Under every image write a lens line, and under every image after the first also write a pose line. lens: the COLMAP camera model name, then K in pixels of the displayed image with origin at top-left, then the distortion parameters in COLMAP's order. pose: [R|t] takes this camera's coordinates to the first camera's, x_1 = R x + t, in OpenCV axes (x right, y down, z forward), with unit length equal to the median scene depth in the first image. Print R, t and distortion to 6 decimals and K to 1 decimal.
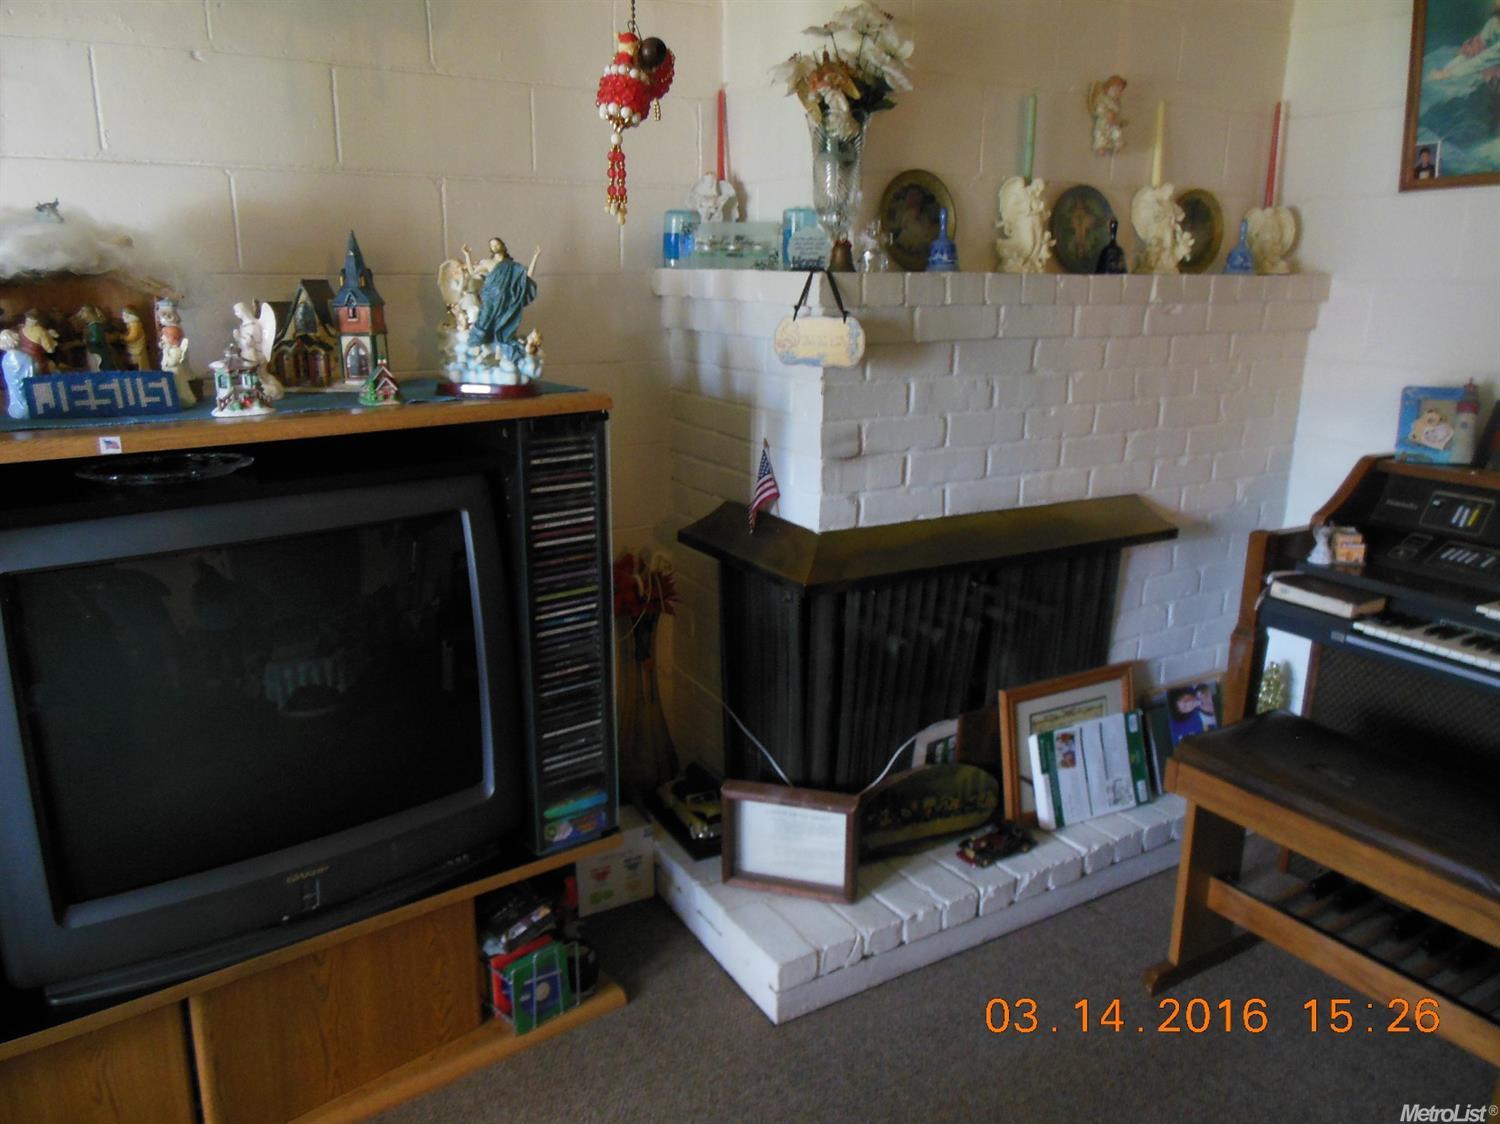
lens RADIAL K [[1120.7, 0, 752.6], [0, 1120.7, 552.1], [0, 0, 1]] dist [-0.082836, 0.118220]
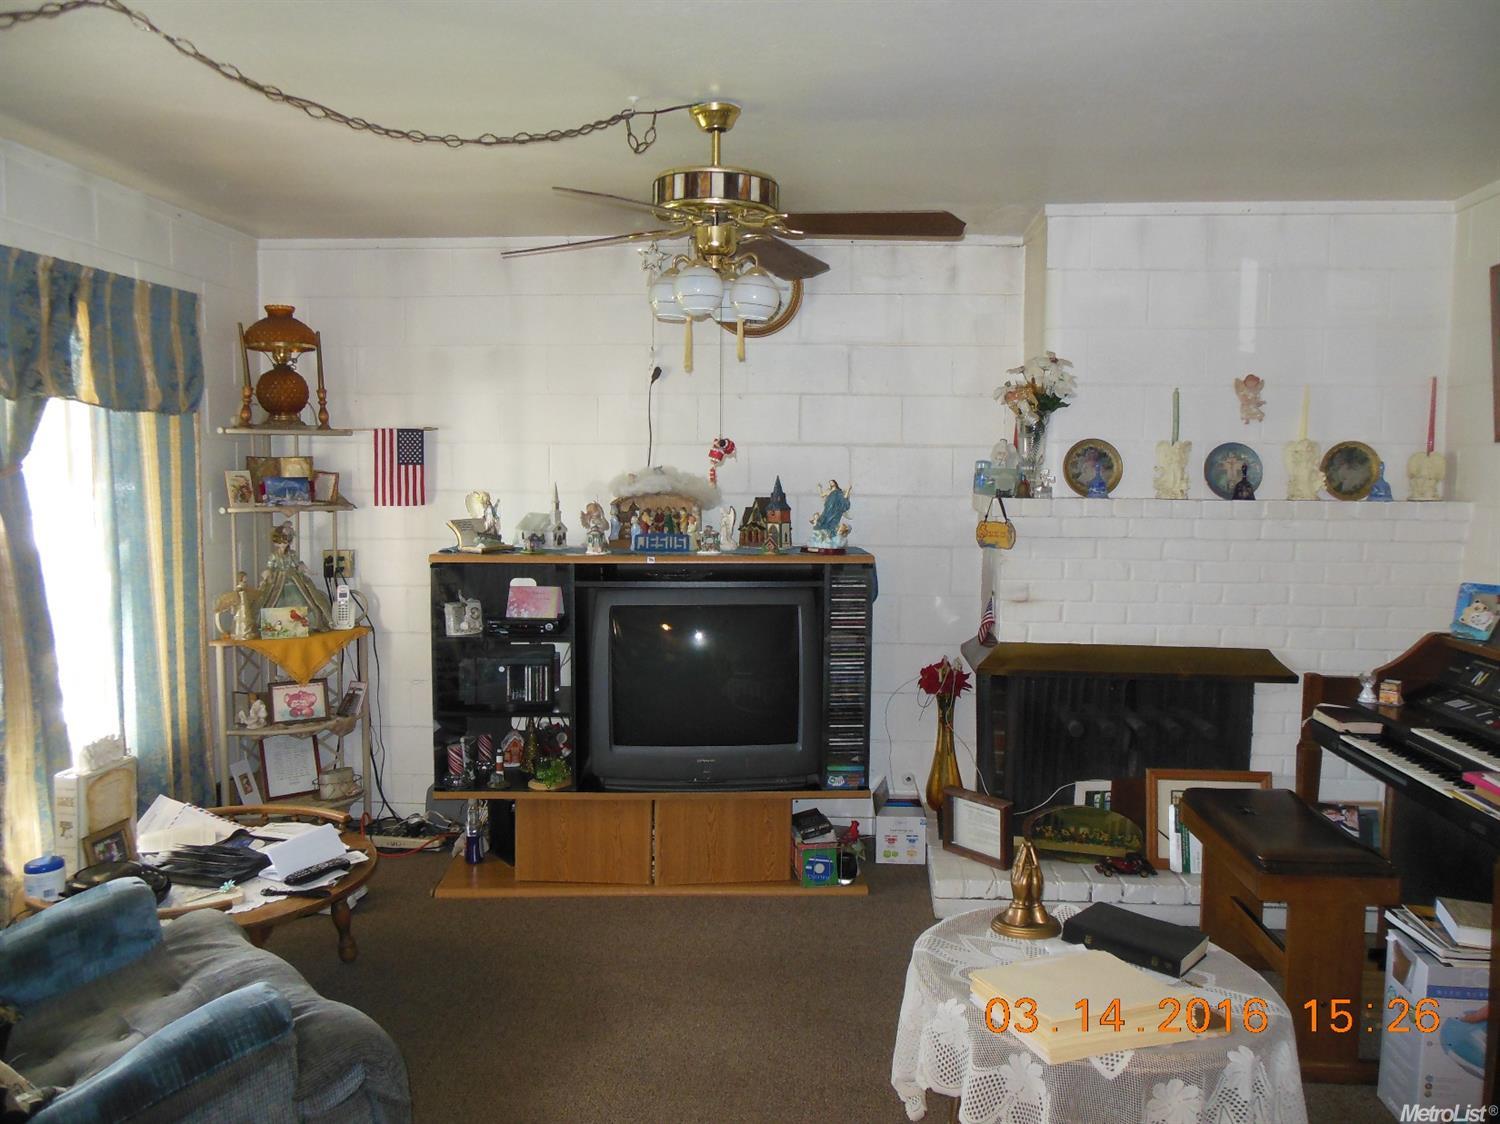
lens RADIAL K [[1148.8, 0, 767.9], [0, 1148.8, 562.2], [0, 0, 1]] dist [-0.120059, 0.220121]
pose [[0.819765, 0.044385, -0.570978, 0.694534], [-0.143737, 0.981026, -0.130107, 0.129023], [0.554369, 0.188728, 0.810590, -0.606517]]
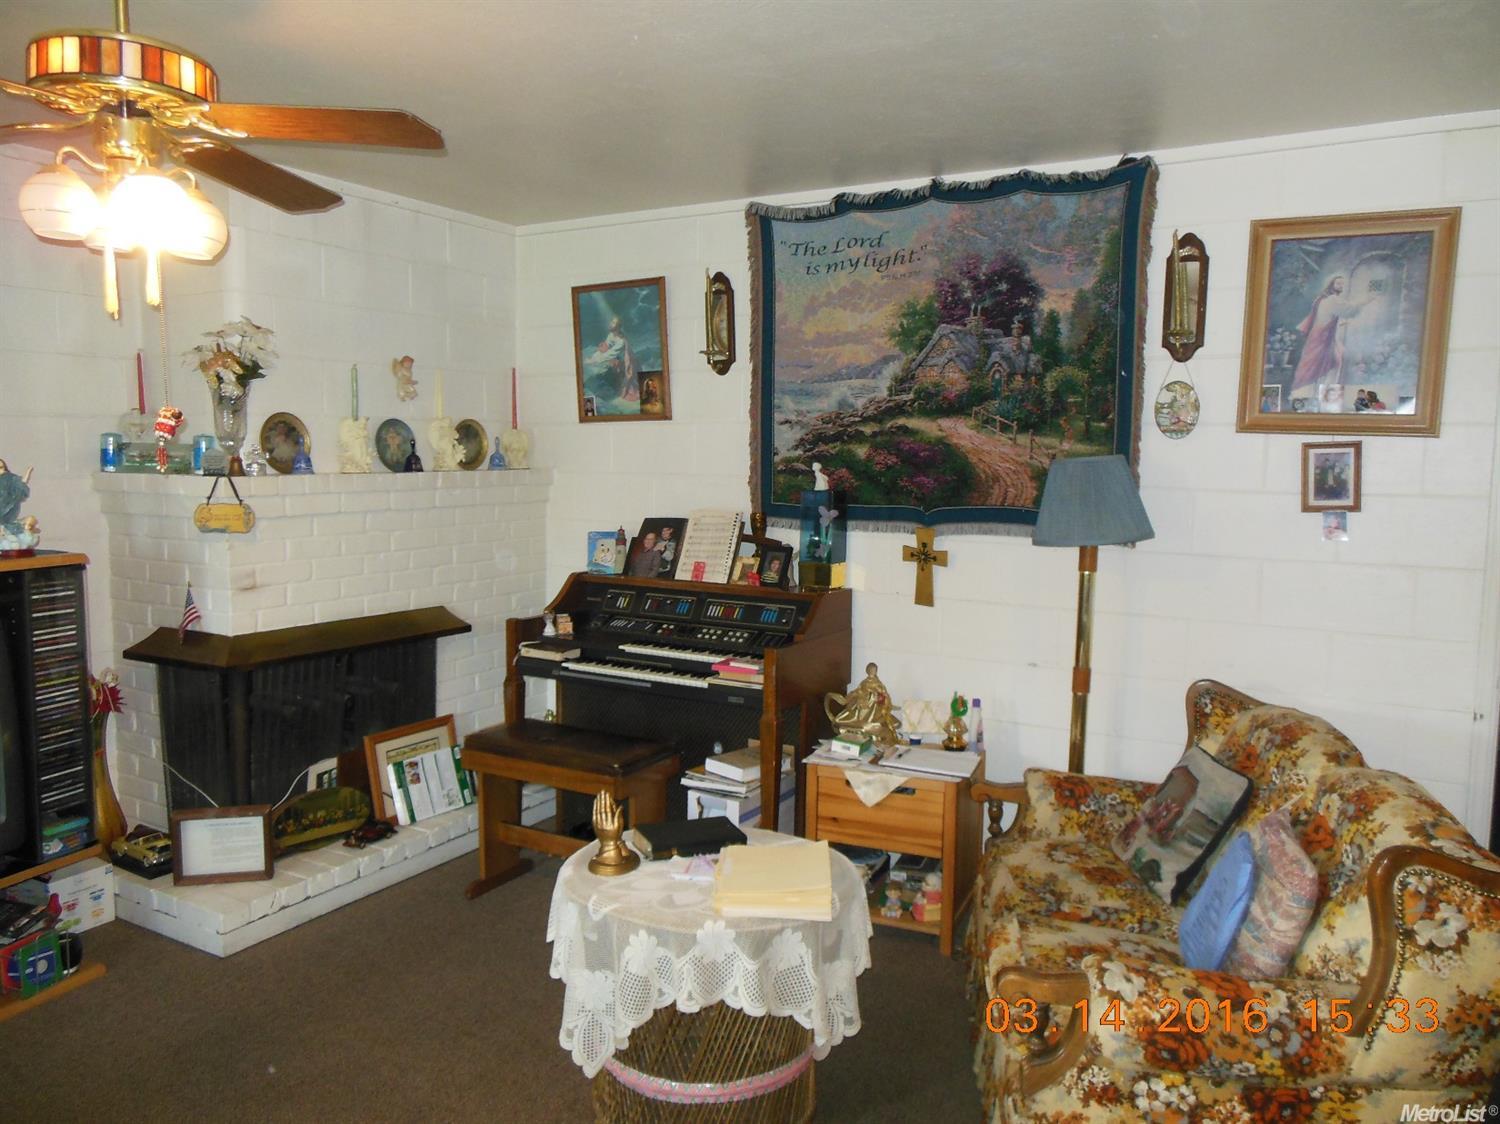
lens RADIAL K [[1120.7, 0, 752.6], [0, 1120.7, 552.1], [0, 0, 1]] dist [-0.082836, 0.118220]
pose [[0.867744, -0.045491, 0.494925, -0.063050], [0.121333, 0.985062, -0.122190, 0.130884], [-0.481974, 0.166080, 0.860301, -0.651166]]
